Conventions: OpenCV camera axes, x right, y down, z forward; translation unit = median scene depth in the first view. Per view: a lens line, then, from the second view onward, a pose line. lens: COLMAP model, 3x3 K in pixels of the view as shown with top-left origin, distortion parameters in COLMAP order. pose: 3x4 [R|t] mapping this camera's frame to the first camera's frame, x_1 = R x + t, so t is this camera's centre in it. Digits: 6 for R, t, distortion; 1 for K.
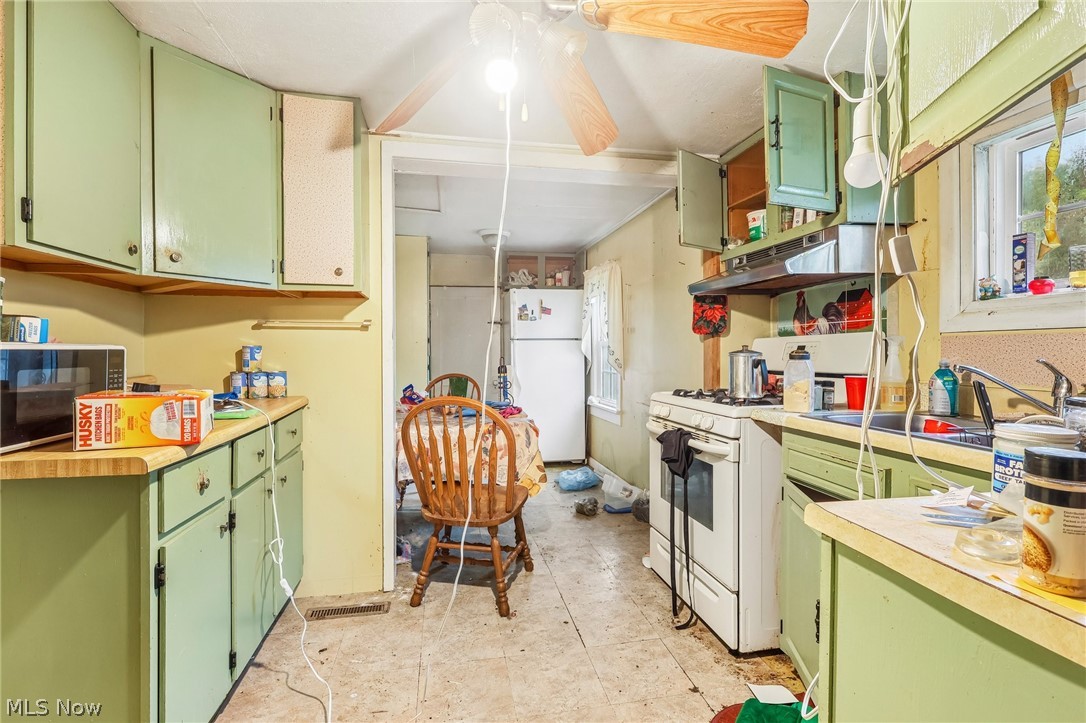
lens RADIAL K [[500.6, 0, 536.9], [0, 500.6, 365.1], [0, 0, 1]] dist [-0.013350, -0.000264]
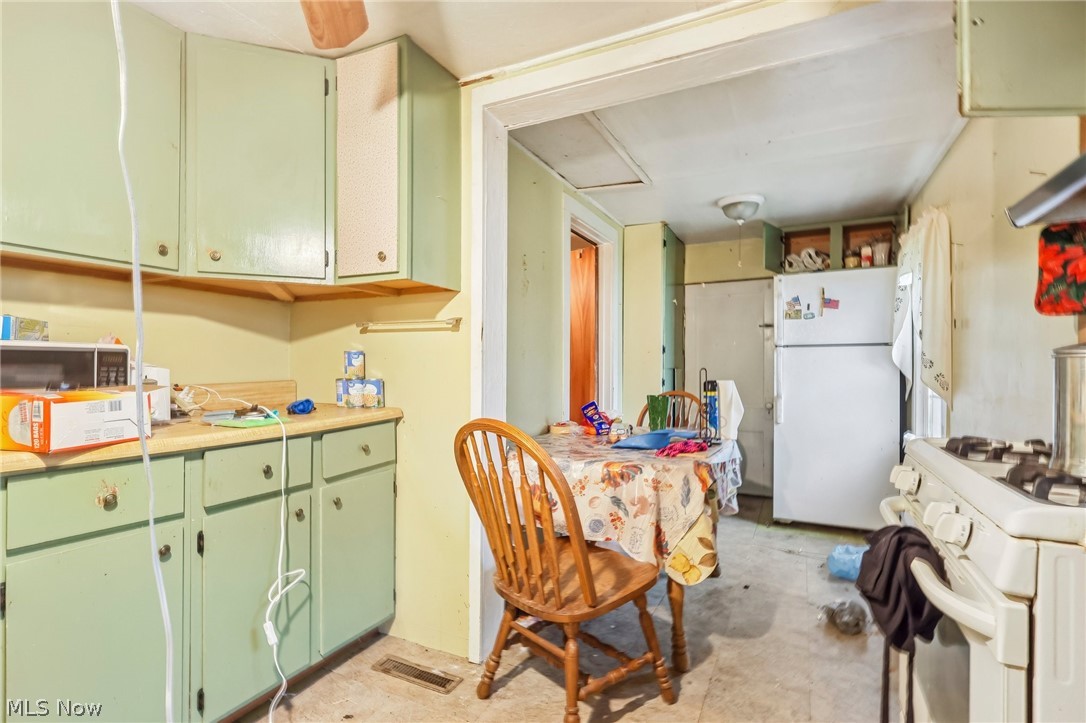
lens RADIAL K [[500.6, 0, 548.1], [0, 500.6, 378.8], [0, 0, 1]] dist [-0.013350, -0.000264]
pose [[0.790285, 0.013345, -0.612594, 0.154570], [-0.020385, 0.999782, -0.004519, 0.005308], [0.612400, 0.016059, 0.790385, 0.257621]]
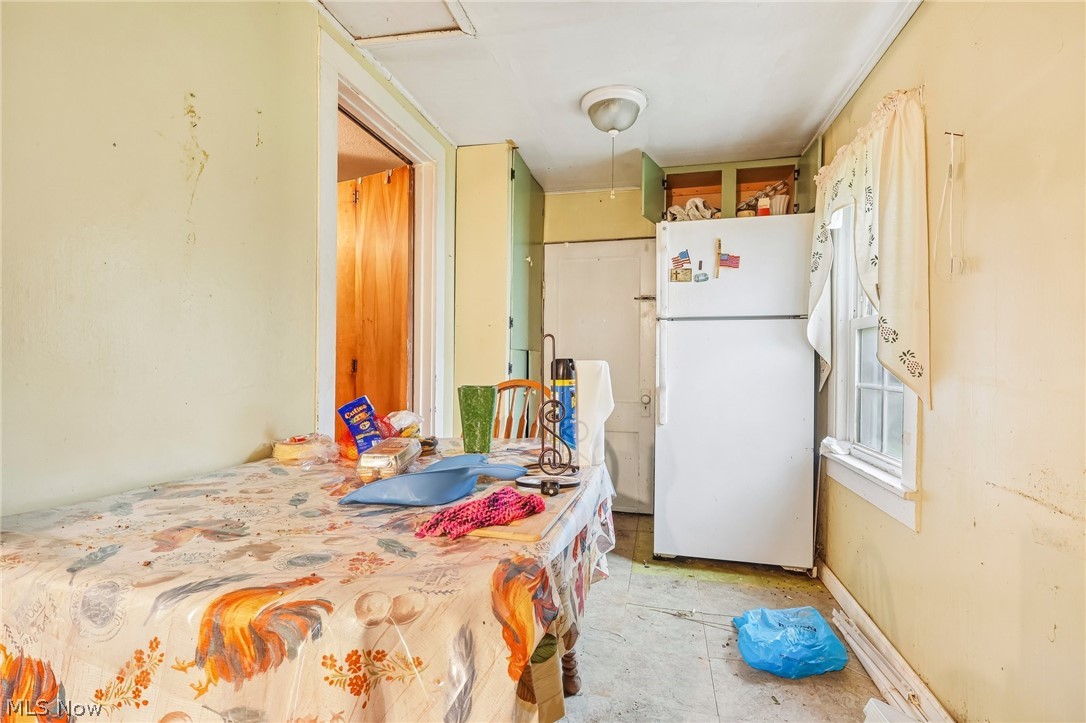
lens RADIAL K [[500.6, 0, 542.6], [0, 500.6, 369.2], [0, 0, 1]] dist [-0.013350, -0.000264]
pose [[0.910908, 0.017041, -0.412258, 0.064856], [-0.024415, 0.999622, -0.012626, 0.012088], [0.411887, 0.021566, 0.910980, 0.546091]]
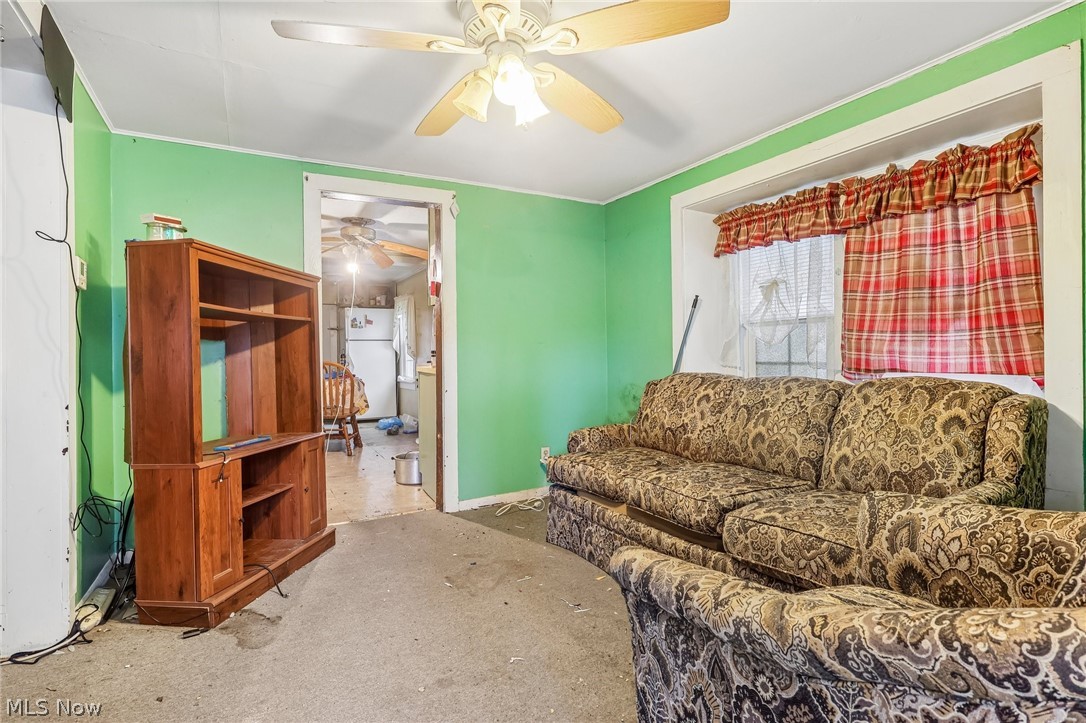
lens RADIAL K [[500.6, 0, 537.2], [0, 500.6, 359.2], [0, 0, 1]] dist [-0.013350, -0.000264]
pose [[0.945098, -0.011679, 0.326580, 0.002549], [0.015959, 0.999818, -0.010429, 0.038271], [-0.326399, 0.015068, 0.945112, -0.758908]]
